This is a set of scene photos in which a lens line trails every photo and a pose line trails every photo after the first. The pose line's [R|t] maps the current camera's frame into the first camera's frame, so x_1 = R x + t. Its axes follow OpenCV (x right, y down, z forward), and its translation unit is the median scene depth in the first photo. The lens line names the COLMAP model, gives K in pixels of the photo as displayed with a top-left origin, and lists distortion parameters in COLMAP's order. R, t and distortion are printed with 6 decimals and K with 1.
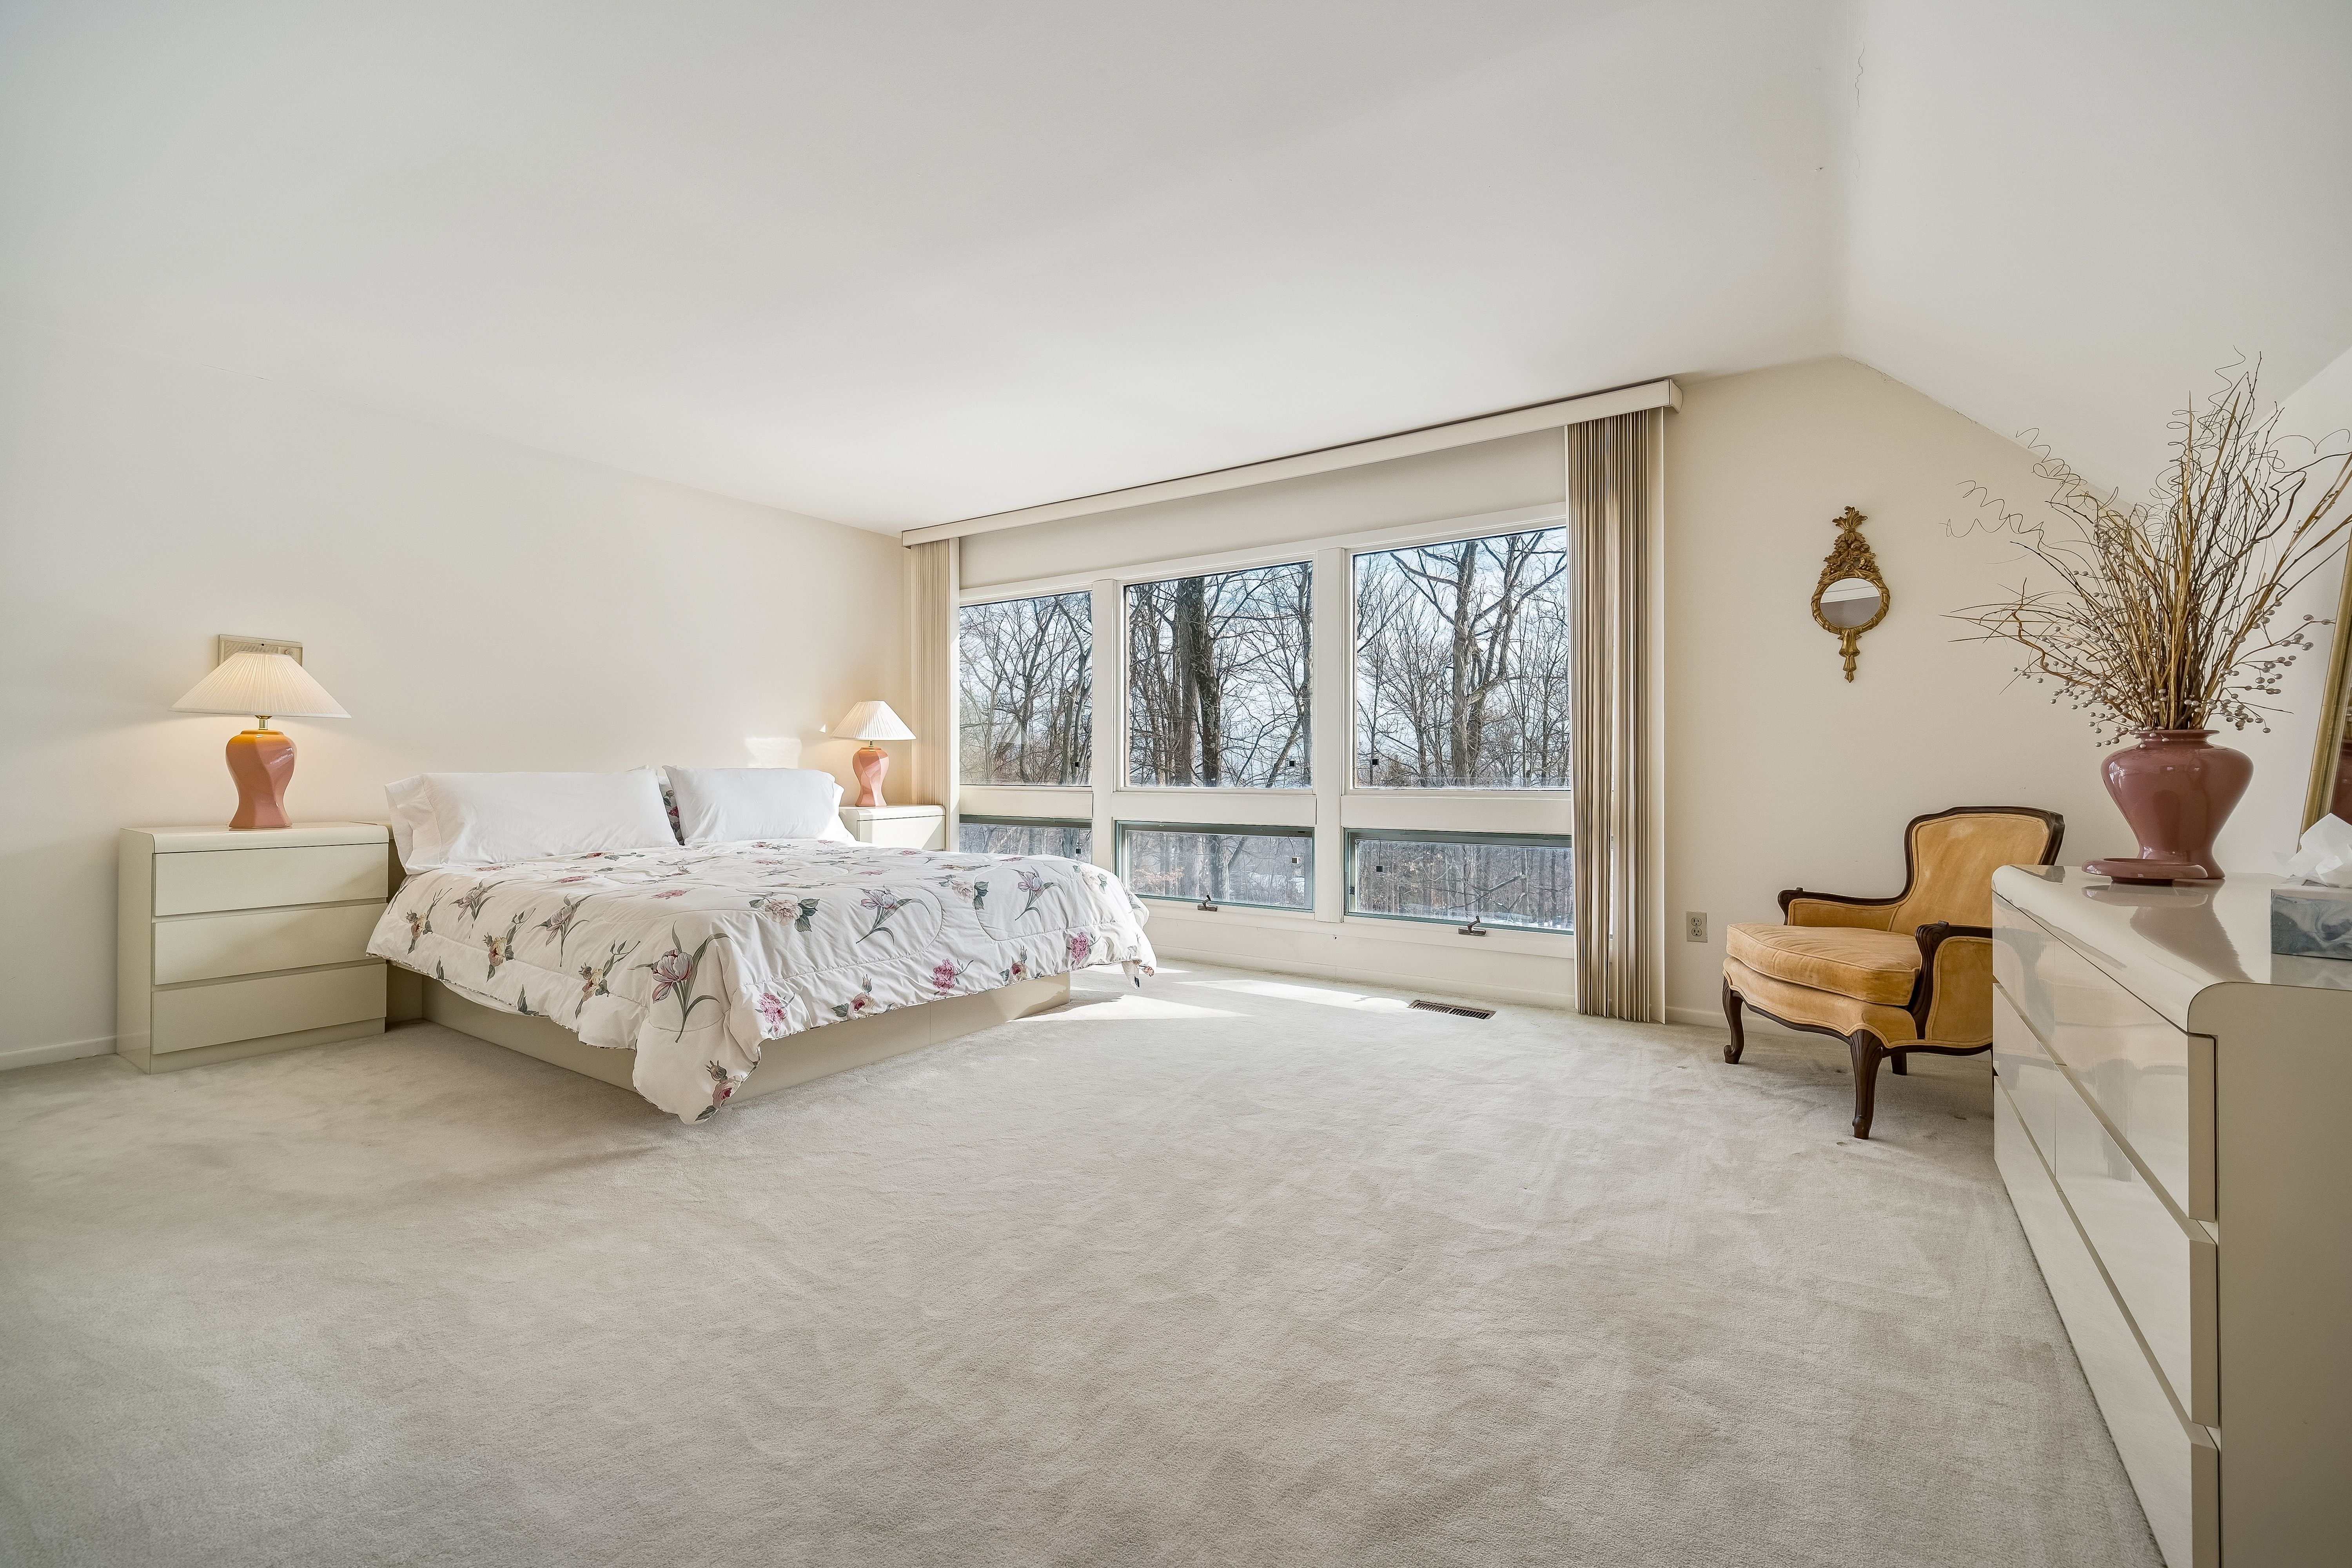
lens RADIAL K [[971.8, 0, 1187.7], [0, 971.8, 780.5], [0, 0, 1]] dist [0.000928, -0.000793]
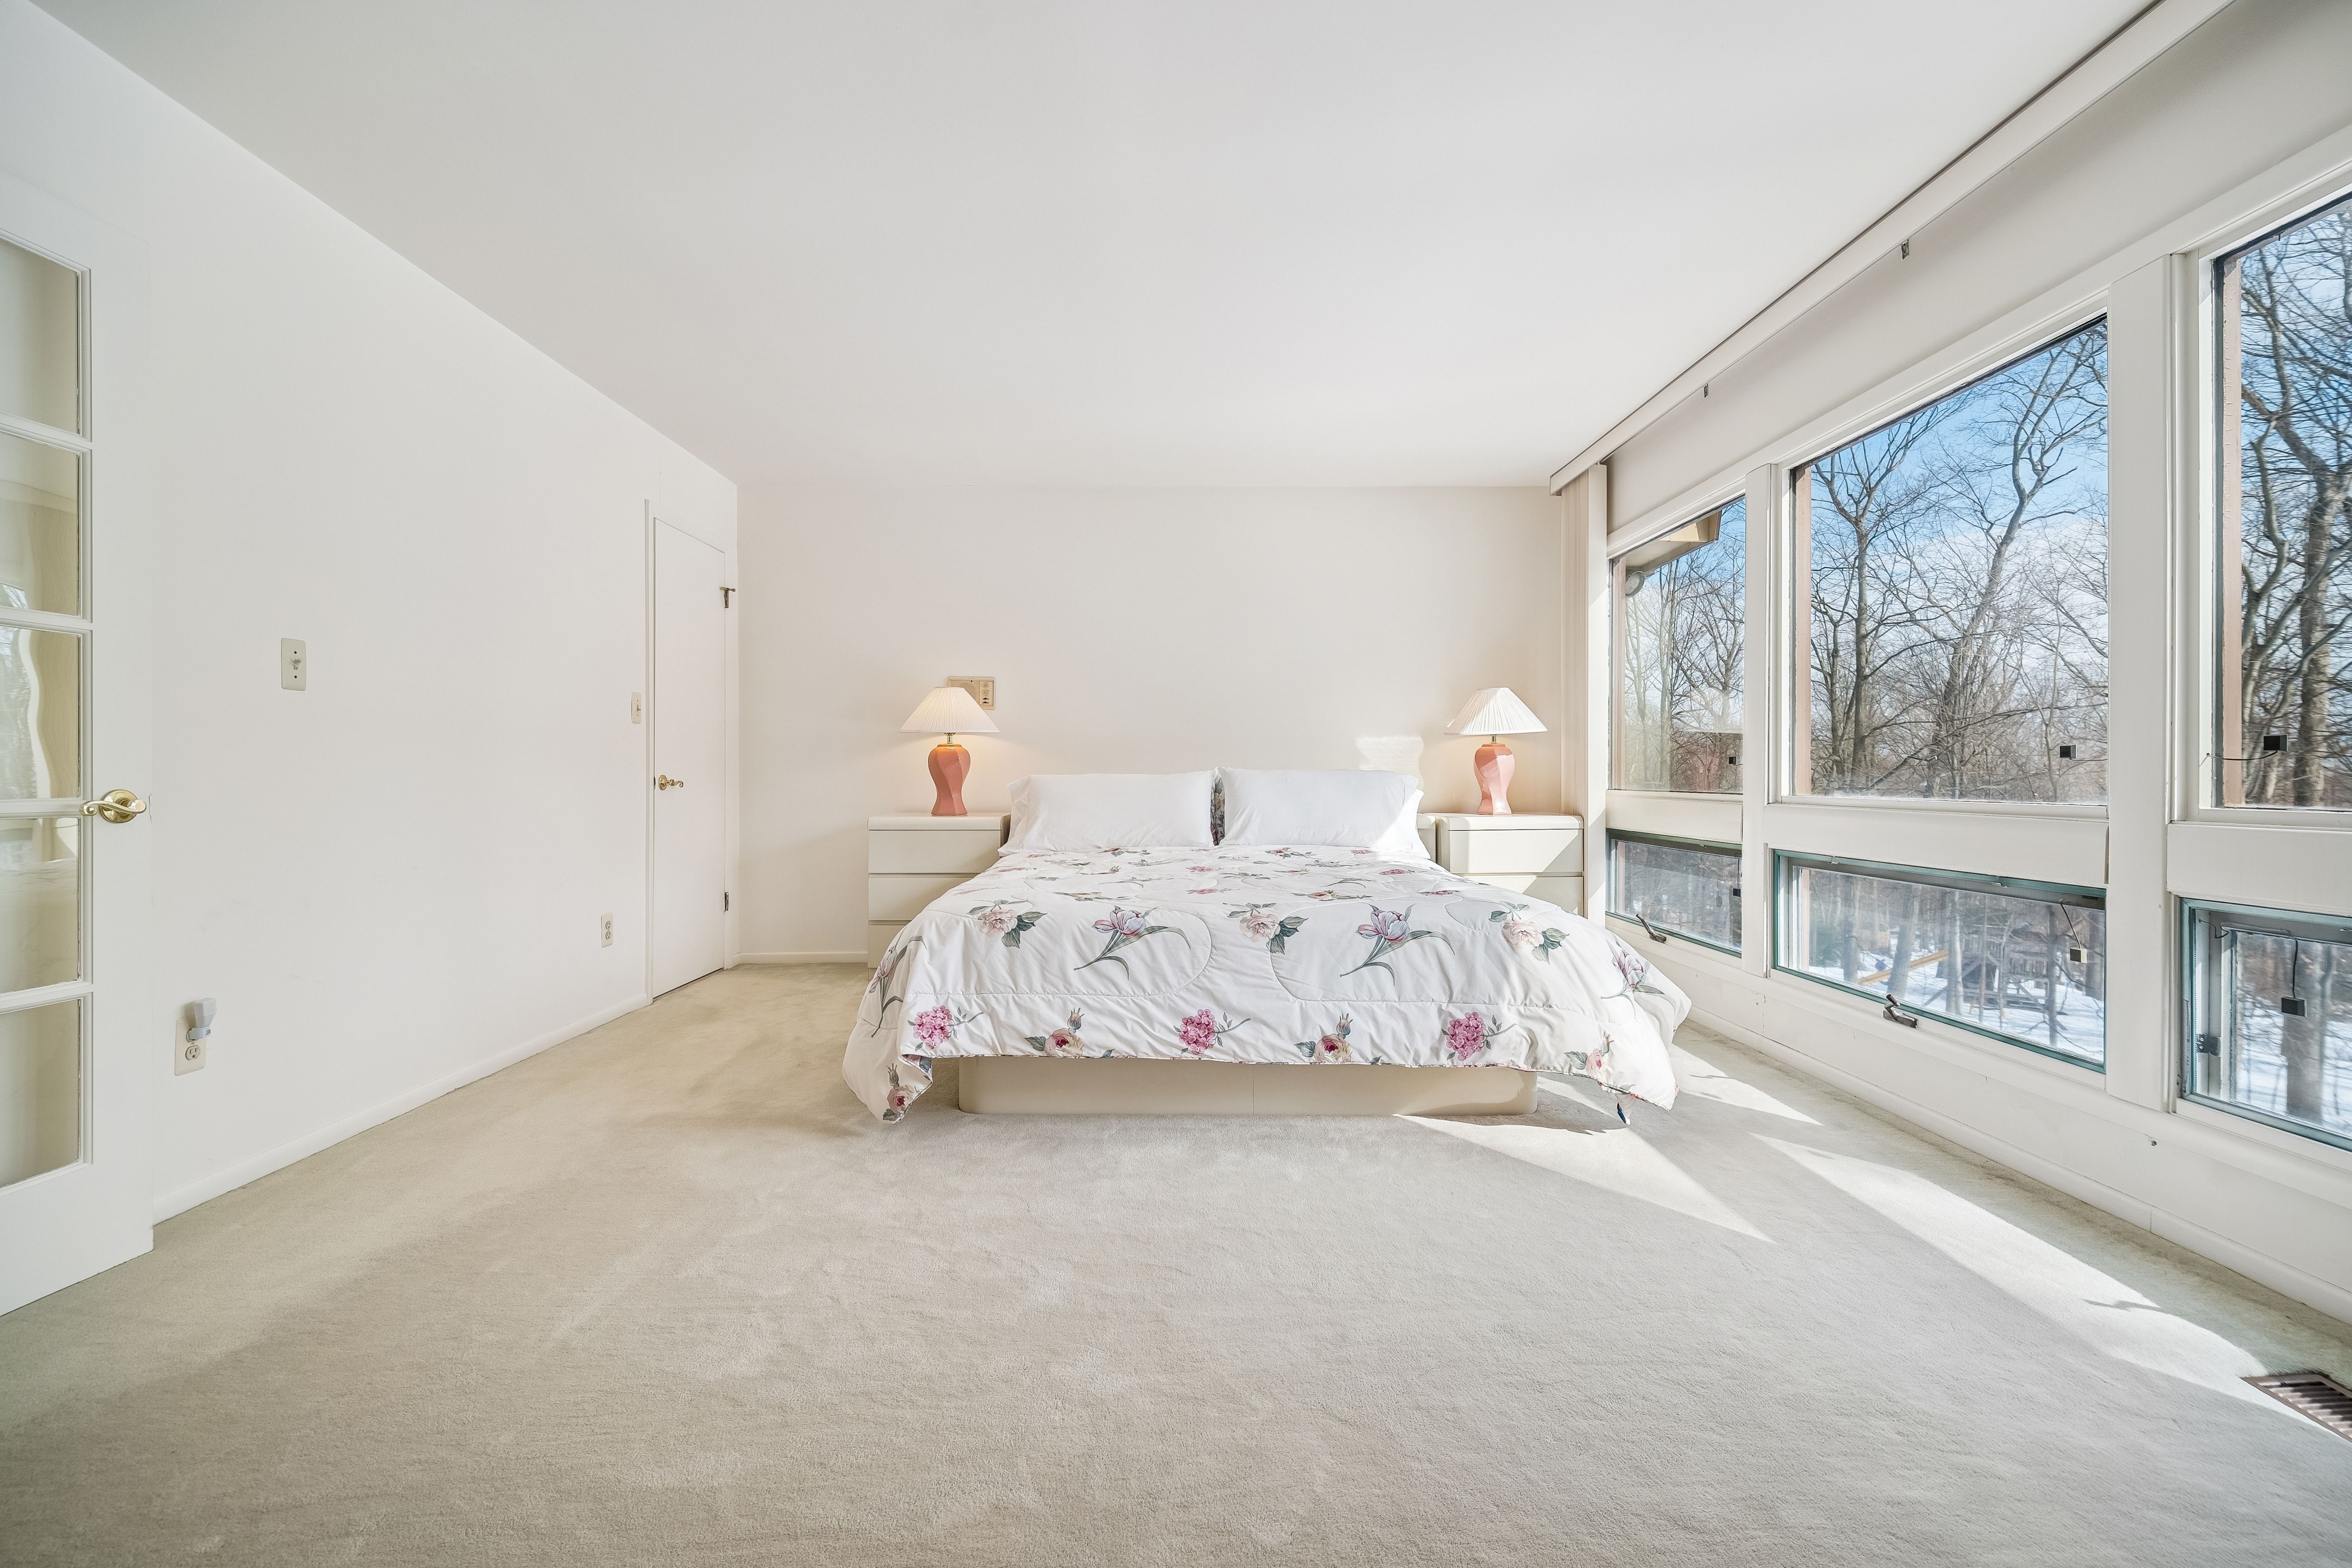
lens RADIAL K [[971.8, 0, 1187.7], [0, 971.8, 780.5], [0, 0, 1]] dist [0.000928, -0.000793]
pose [[0.549184, 0.001188, -0.835701, 0.383017], [-0.004851, 0.999987, -0.001767, 0.000469], [0.835688, 0.005024, 0.549182, 0.537051]]
